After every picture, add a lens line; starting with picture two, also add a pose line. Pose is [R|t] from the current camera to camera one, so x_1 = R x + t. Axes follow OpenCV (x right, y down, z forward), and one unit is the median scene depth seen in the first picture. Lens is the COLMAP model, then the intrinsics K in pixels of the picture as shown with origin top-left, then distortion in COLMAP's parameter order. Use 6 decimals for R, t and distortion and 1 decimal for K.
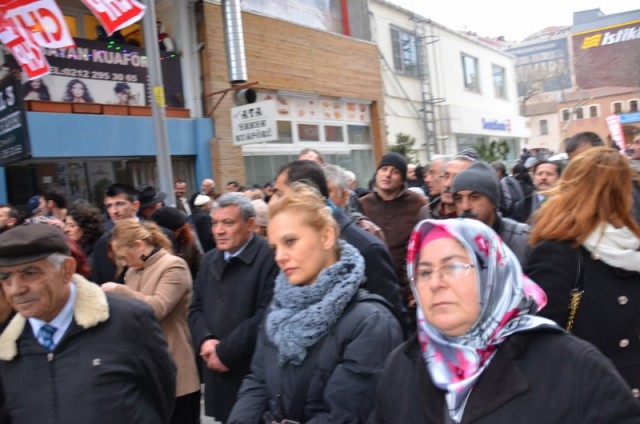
lens RADIAL K [[497.4, 0, 330.0], [0, 497.4, 219.1], [0, 0, 1]] dist [-0.158632, 0.132899]
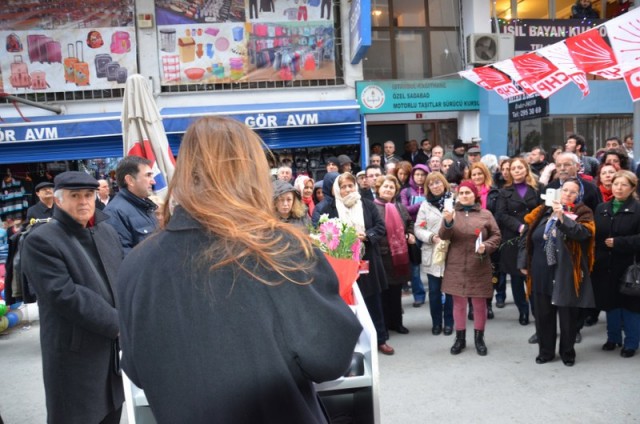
lens RADIAL K [[497.4, 0, 330.0], [0, 497.4, 219.1], [0, 0, 1]] dist [-0.158632, 0.132899]
pose [[0.725229, 0.130640, -0.676001, -0.028623], [-0.064545, 0.990410, 0.122155, 0.016086], [0.685476, -0.044958, 0.726706, -0.198248]]
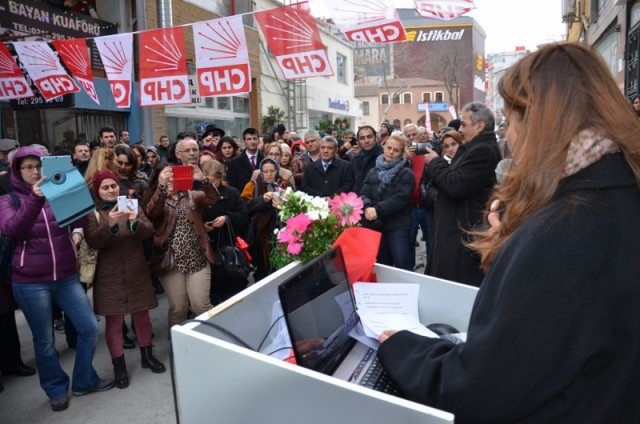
lens RADIAL K [[497.4, 0, 330.0], [0, 497.4, 219.1], [0, 0, 1]] dist [-0.158632, 0.132899]
pose [[0.933895, 0.016415, 0.357171, -0.156782], [-0.037642, 0.997908, 0.052560, 0.034185], [-0.355562, -0.062530, 0.932559, -0.203537]]
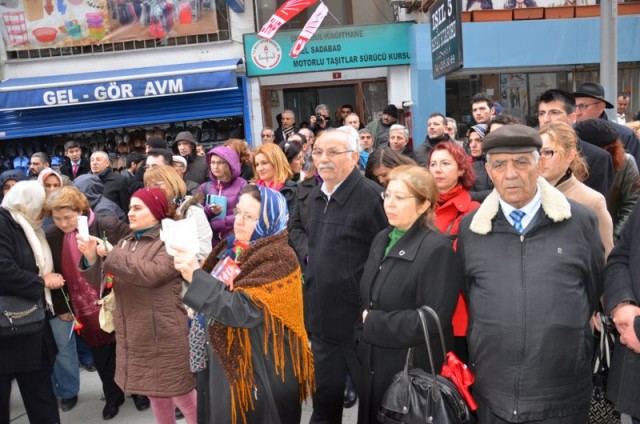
lens RADIAL K [[497.4, 0, 330.0], [0, 497.4, 219.1], [0, 0, 1]] dist [-0.158632, 0.132899]
pose [[0.656647, 0.173363, -0.734003, -0.004698], [-0.042818, 0.980222, 0.193212, -0.001532], [0.752981, -0.095444, 0.651083, 0.037538]]
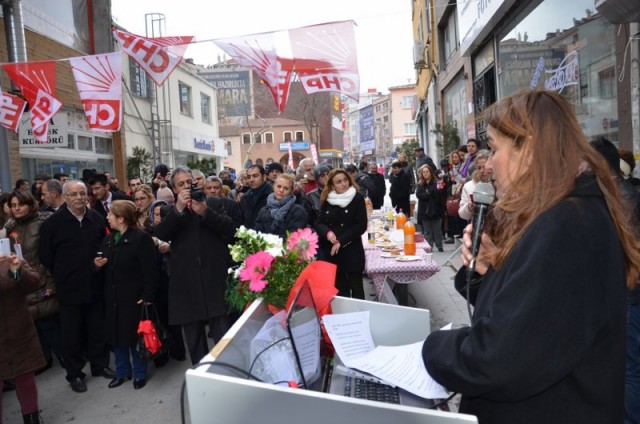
lens RADIAL K [[497.4, 0, 330.0], [0, 497.4, 219.1], [0, 0, 1]] dist [-0.158632, 0.132899]
pose [[0.803824, 0.010225, 0.594779, -0.176994], [0.008989, 0.999529, -0.029332, 0.035199], [-0.594799, 0.028925, 0.803354, -0.197760]]
